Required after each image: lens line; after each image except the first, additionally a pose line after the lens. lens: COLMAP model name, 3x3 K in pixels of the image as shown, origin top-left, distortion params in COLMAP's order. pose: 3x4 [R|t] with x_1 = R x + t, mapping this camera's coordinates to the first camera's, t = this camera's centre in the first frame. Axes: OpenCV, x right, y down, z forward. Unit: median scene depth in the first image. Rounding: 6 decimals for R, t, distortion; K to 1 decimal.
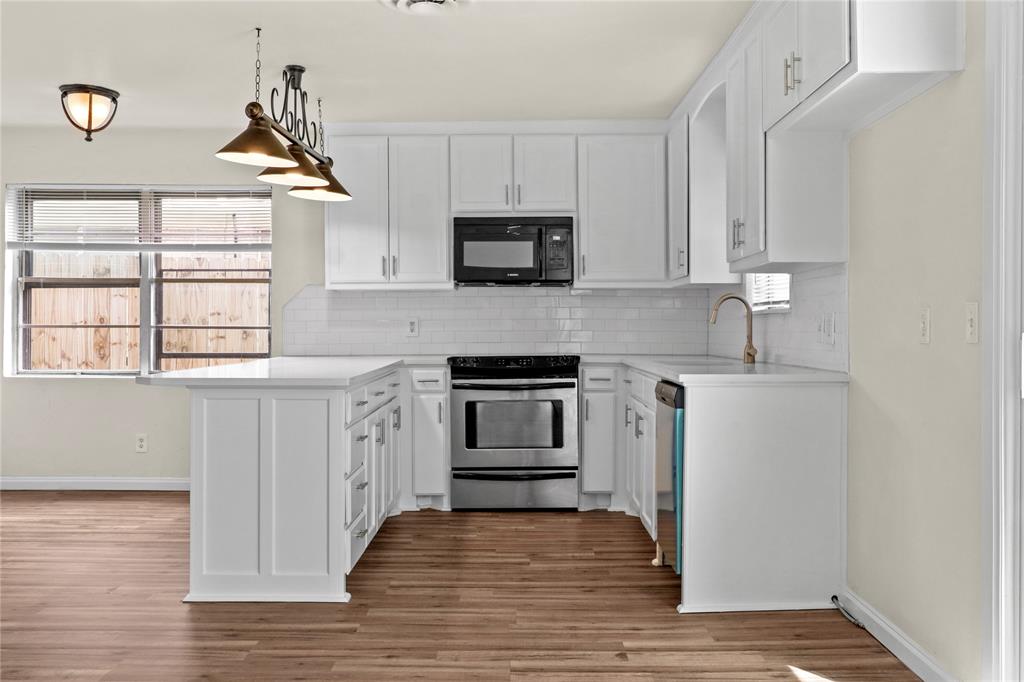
lens RADIAL K [[897.8, 0, 521.0], [0, 897.8, 328.2], [0, 0, 1]] dist [-0.021756, 0.017358]
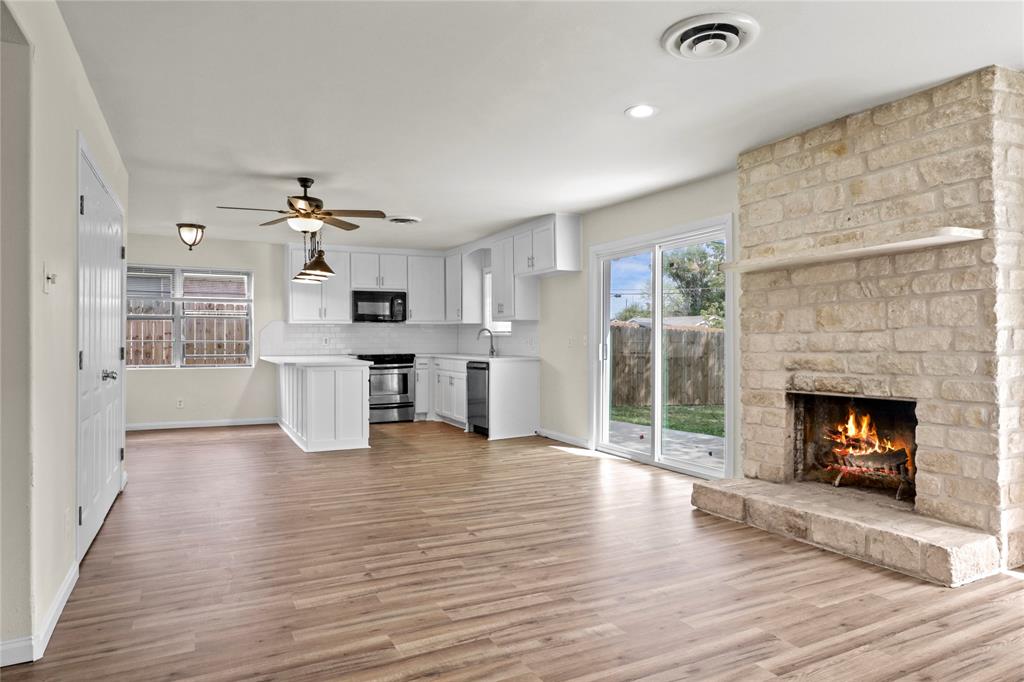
lens RADIAL K [[629.7, 0, 512.6], [0, 629.7, 345.4], [0, 0, 1]] dist [-0.032988, 0.022862]
pose [[0.891464, -0.006418, 0.453047, -0.435740], [0.001468, 0.999935, 0.011278, -0.008529], [-0.453090, -0.009389, 0.891415, -0.545892]]
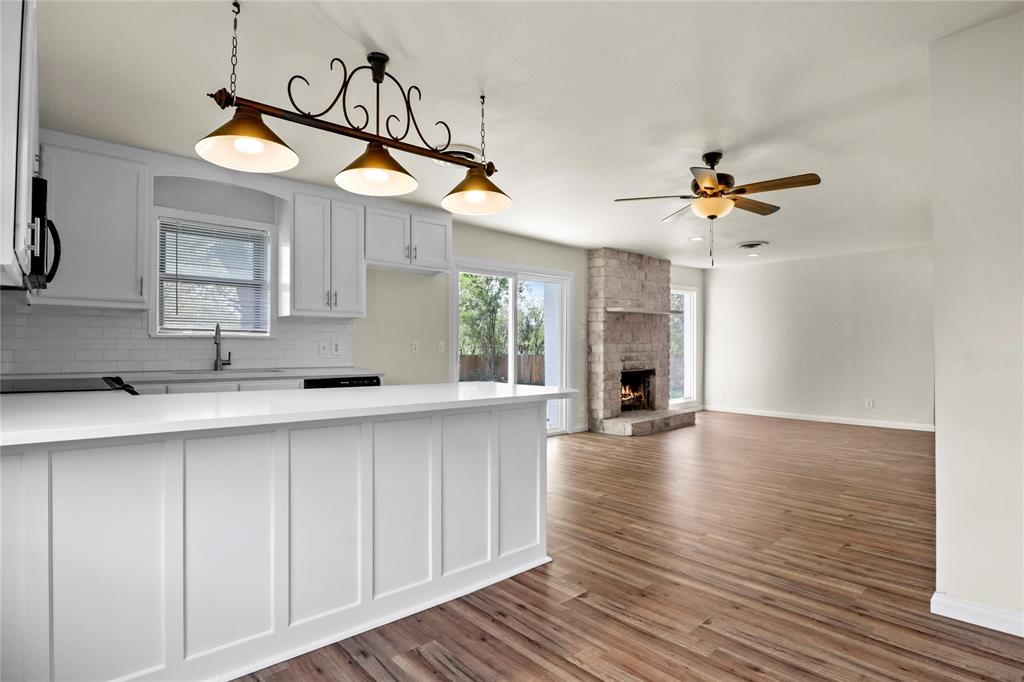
lens RADIAL K [[520.1, 0, 511.1], [0, 520.1, 348.3], [0, 0, 1]] dist [-0.033197, 0.007667]
pose [[-0.661891, -0.007379, 0.749564, -0.599231], [-0.007699, 0.999966, 0.003046, -0.004107], [-0.749561, -0.003754, -0.661925, 1.025591]]
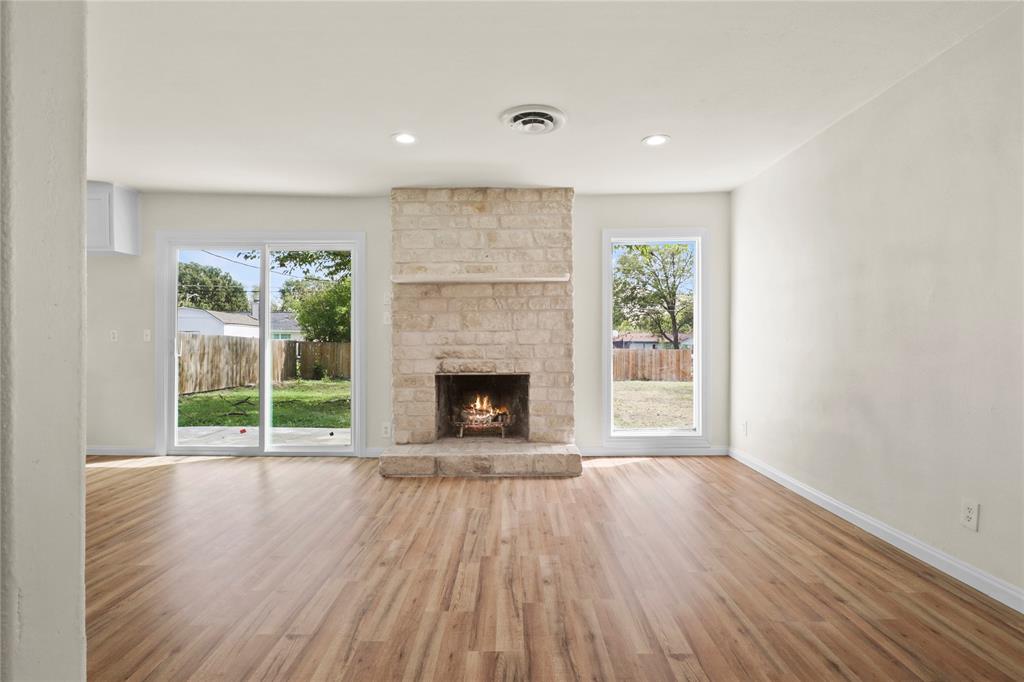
lens RADIAL K [[520.1, 0, 514.2], [0, 520.1, 336.9], [0, 0, 1]] dist [-0.033197, 0.007667]
pose [[-0.006413, 0.002871, 0.999975, -0.644869], [-0.008777, 0.999957, -0.002927, -0.003834], [-0.999941, -0.008795, -0.006387, -0.154198]]
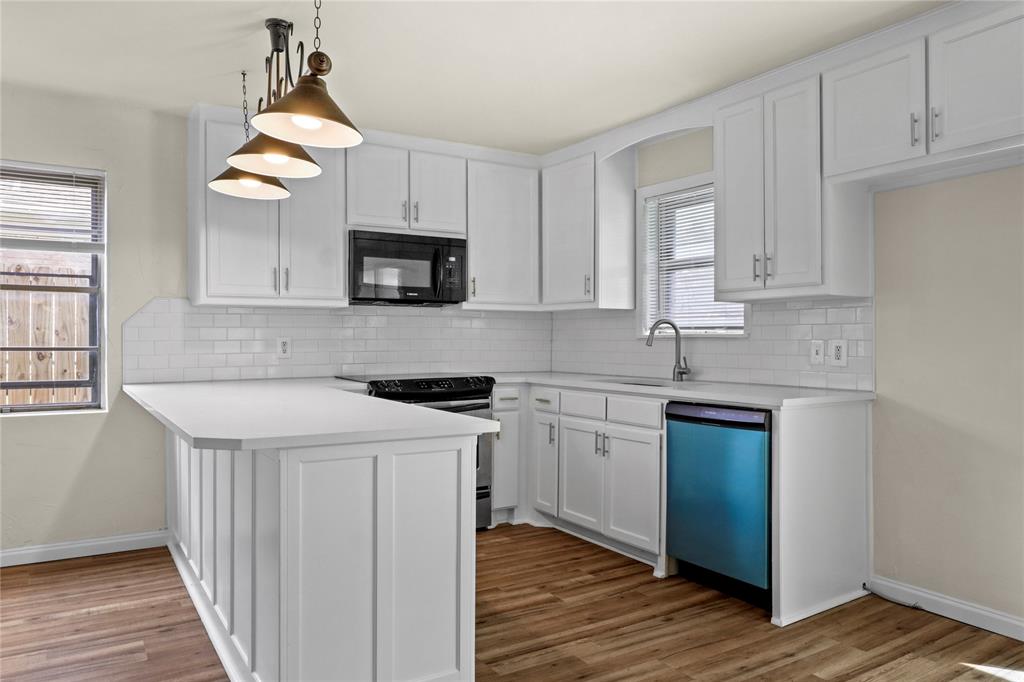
lens RADIAL K [[712.2, 0, 509.1], [0, 712.2, 343.7], [0, 0, 1]] dist [-0.017182, 0.004189]
pose [[0.846262, -0.002034, 0.532764, -0.342569], [-0.002101, 0.999972, 0.007155, -0.012066], [-0.532763, -0.007175, 0.846234, 0.301701]]
